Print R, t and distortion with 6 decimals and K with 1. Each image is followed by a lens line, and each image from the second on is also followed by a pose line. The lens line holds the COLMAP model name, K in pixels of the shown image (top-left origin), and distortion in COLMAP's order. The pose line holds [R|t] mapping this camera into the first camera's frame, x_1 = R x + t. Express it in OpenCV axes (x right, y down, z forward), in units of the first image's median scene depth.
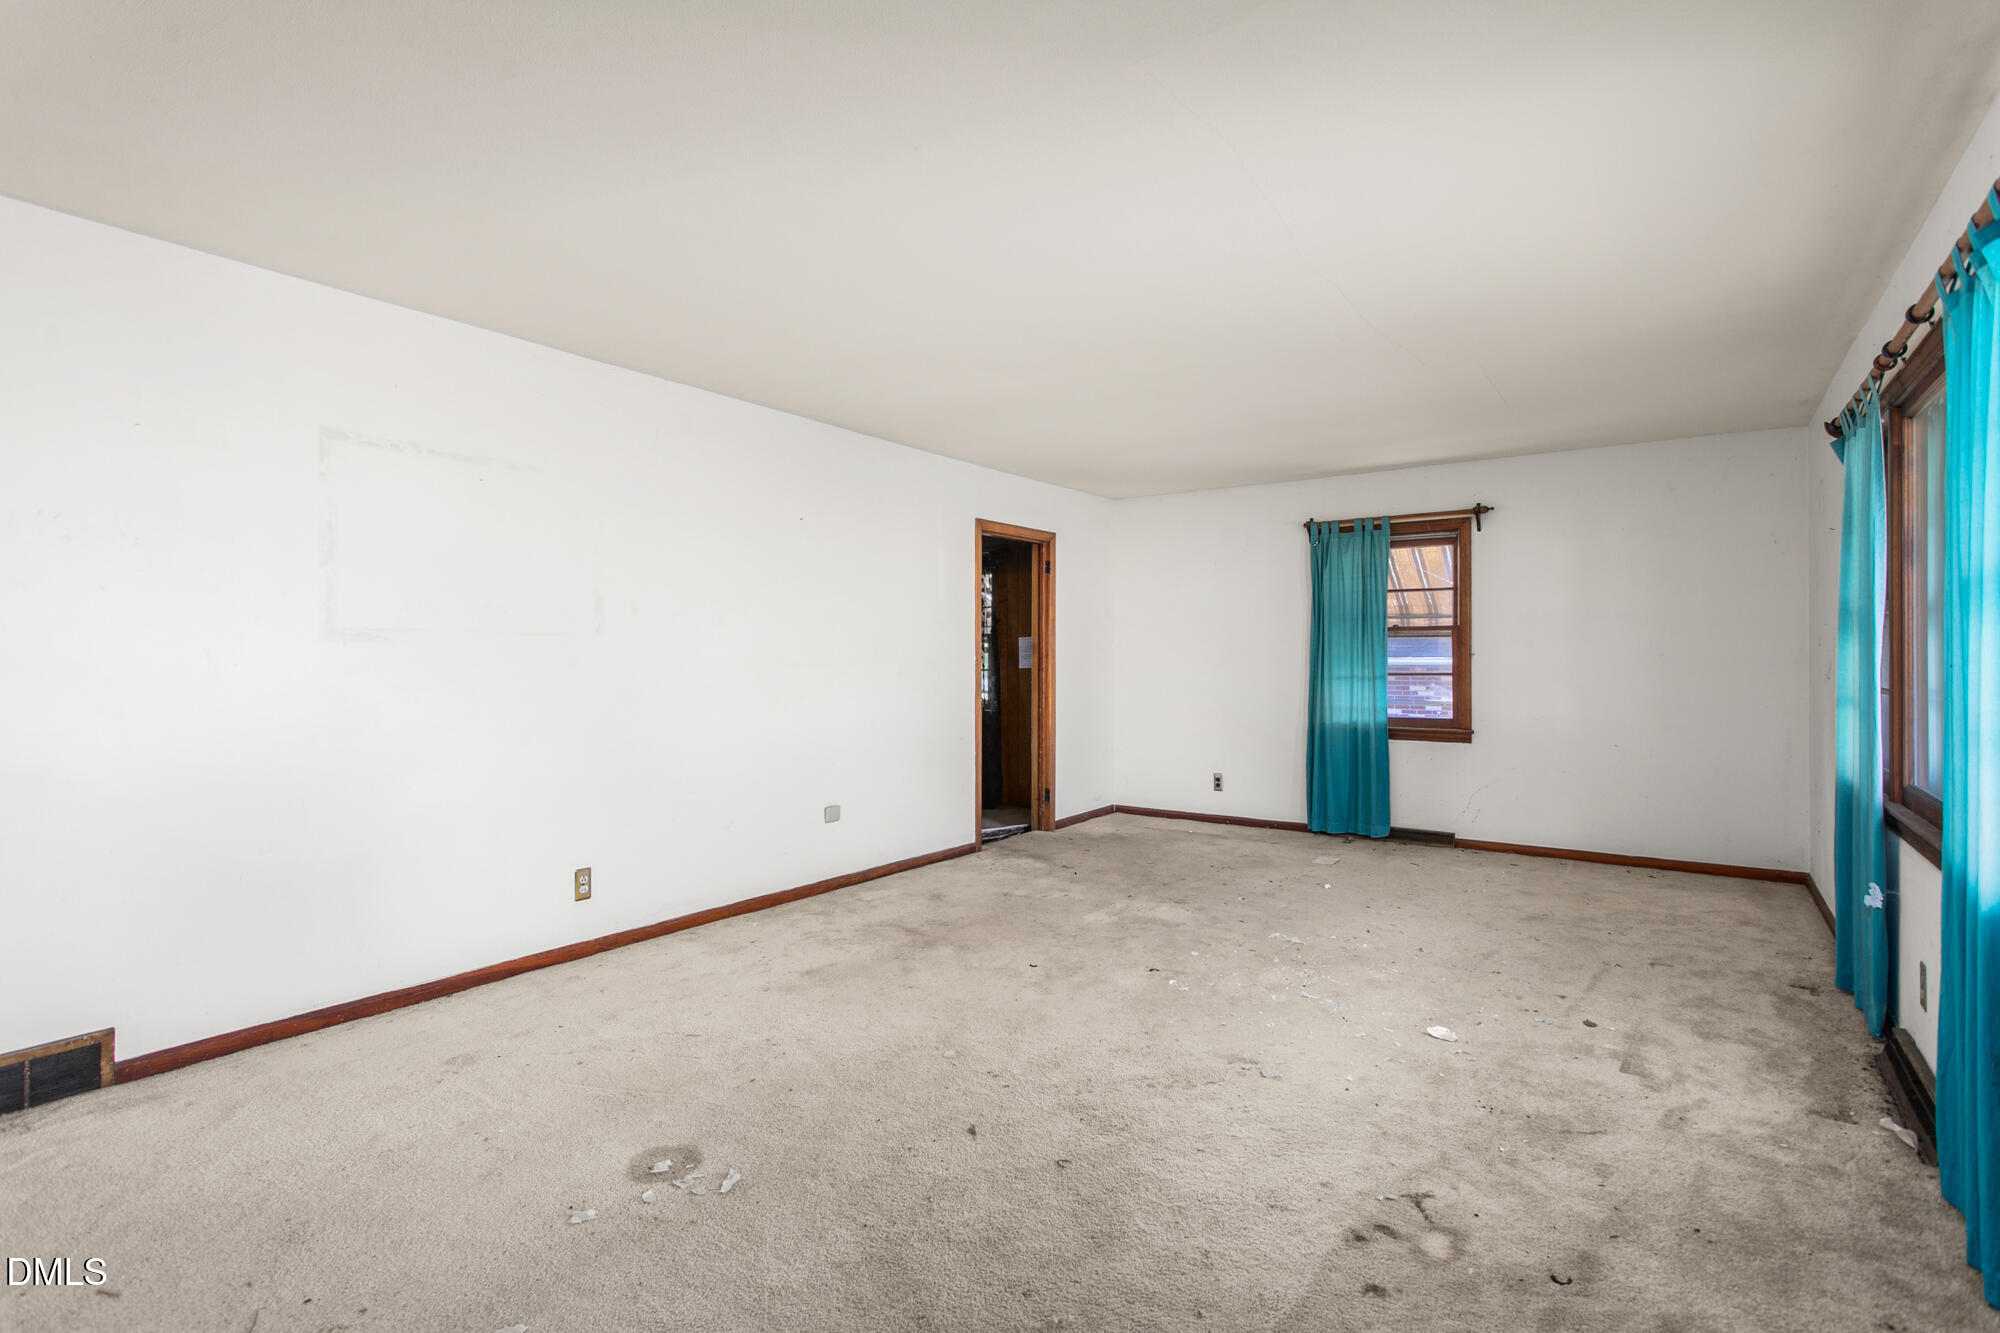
lens RADIAL K [[949.6, 0, 1001.0], [0, 949.6, 654.9], [0, 0, 1]] dist [-0.001312, -0.000135]
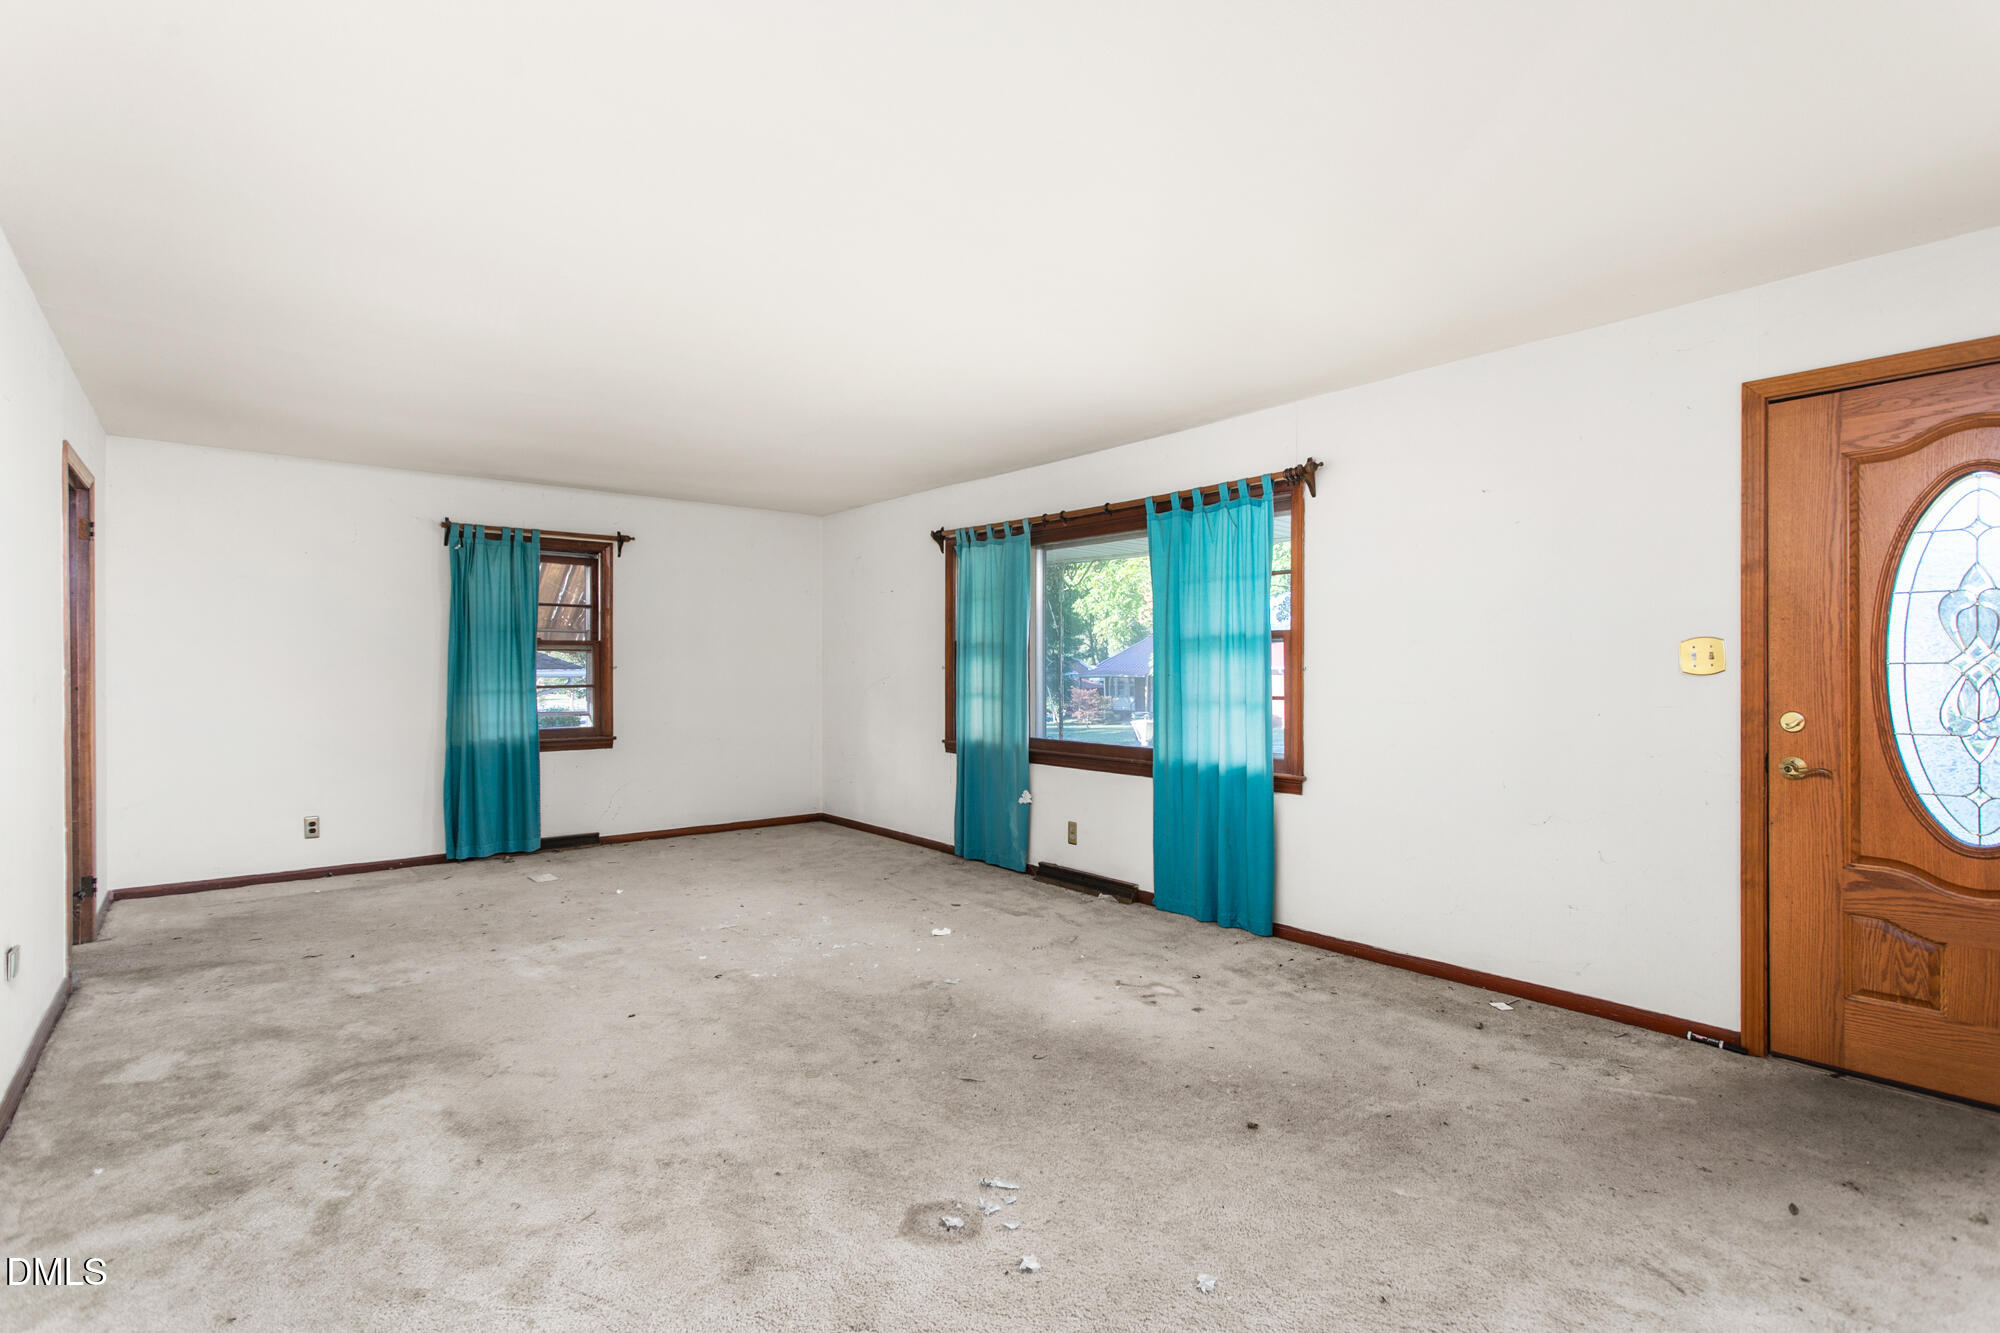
lens RADIAL K [[972.6, 0, 1000.0], [0, 972.6, 666.5], [0, 0, 1]] dist [0.000469, 0.000339]
pose [[0.269334, 0.000737, 0.963047, -0.457078], [-0.000421, 1.000000, -0.000647, -0.001206], [-0.963047, -0.000231, 0.269334, 0.252551]]
